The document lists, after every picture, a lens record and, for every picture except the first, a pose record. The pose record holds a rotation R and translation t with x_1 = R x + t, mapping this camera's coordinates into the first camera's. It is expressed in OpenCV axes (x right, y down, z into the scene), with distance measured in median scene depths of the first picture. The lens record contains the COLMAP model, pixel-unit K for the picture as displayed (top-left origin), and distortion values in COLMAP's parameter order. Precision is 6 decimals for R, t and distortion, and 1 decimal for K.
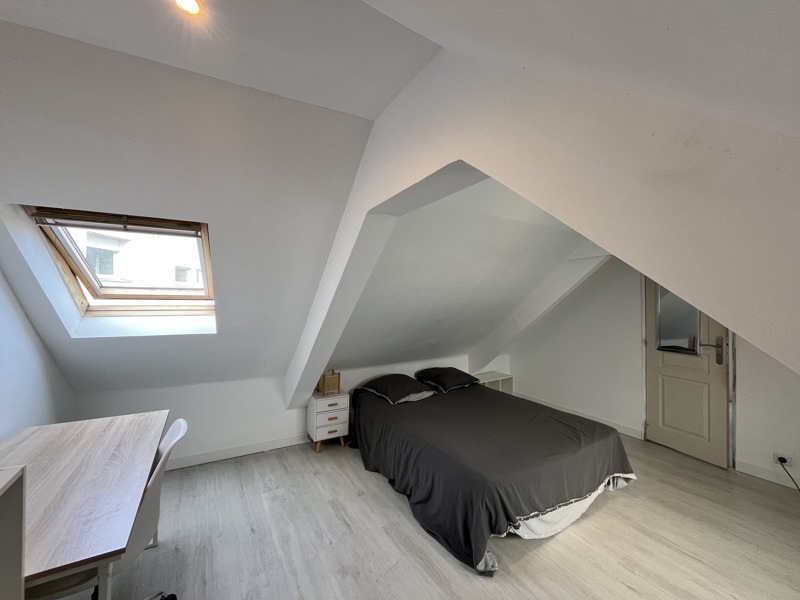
lens RADIAL K [[322.9, 0, 400.0], [0, 322.9, 300.0], [0, 0, 1]] dist [0.001181, 0.000085]
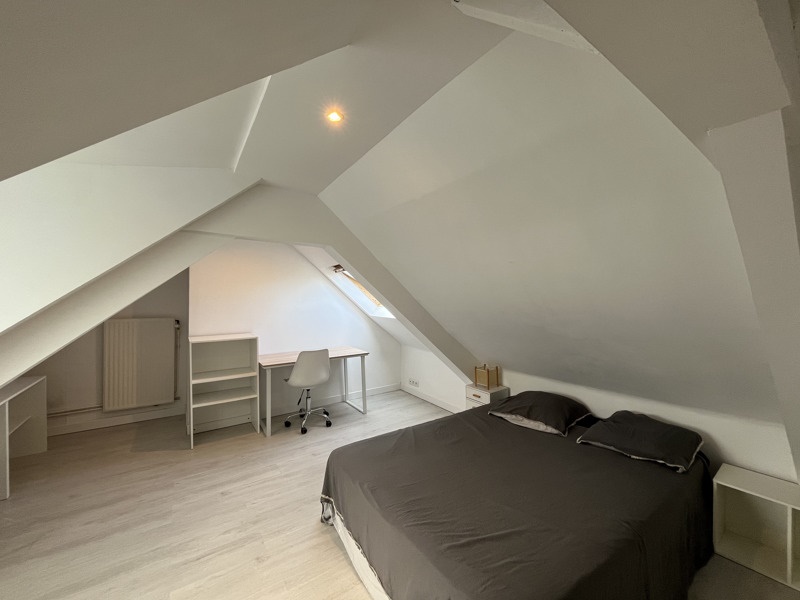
lens RADIAL K [[322.9, 0, 400.0], [0, 322.9, 300.0], [0, 0, 1]] dist [0.001181, 0.000085]
pose [[0.079344, 0.011337, -0.996783, 0.850204], [0.006973, 0.999905, 0.011927, -0.012483], [0.996823, -0.007897, 0.079257, 0.662342]]
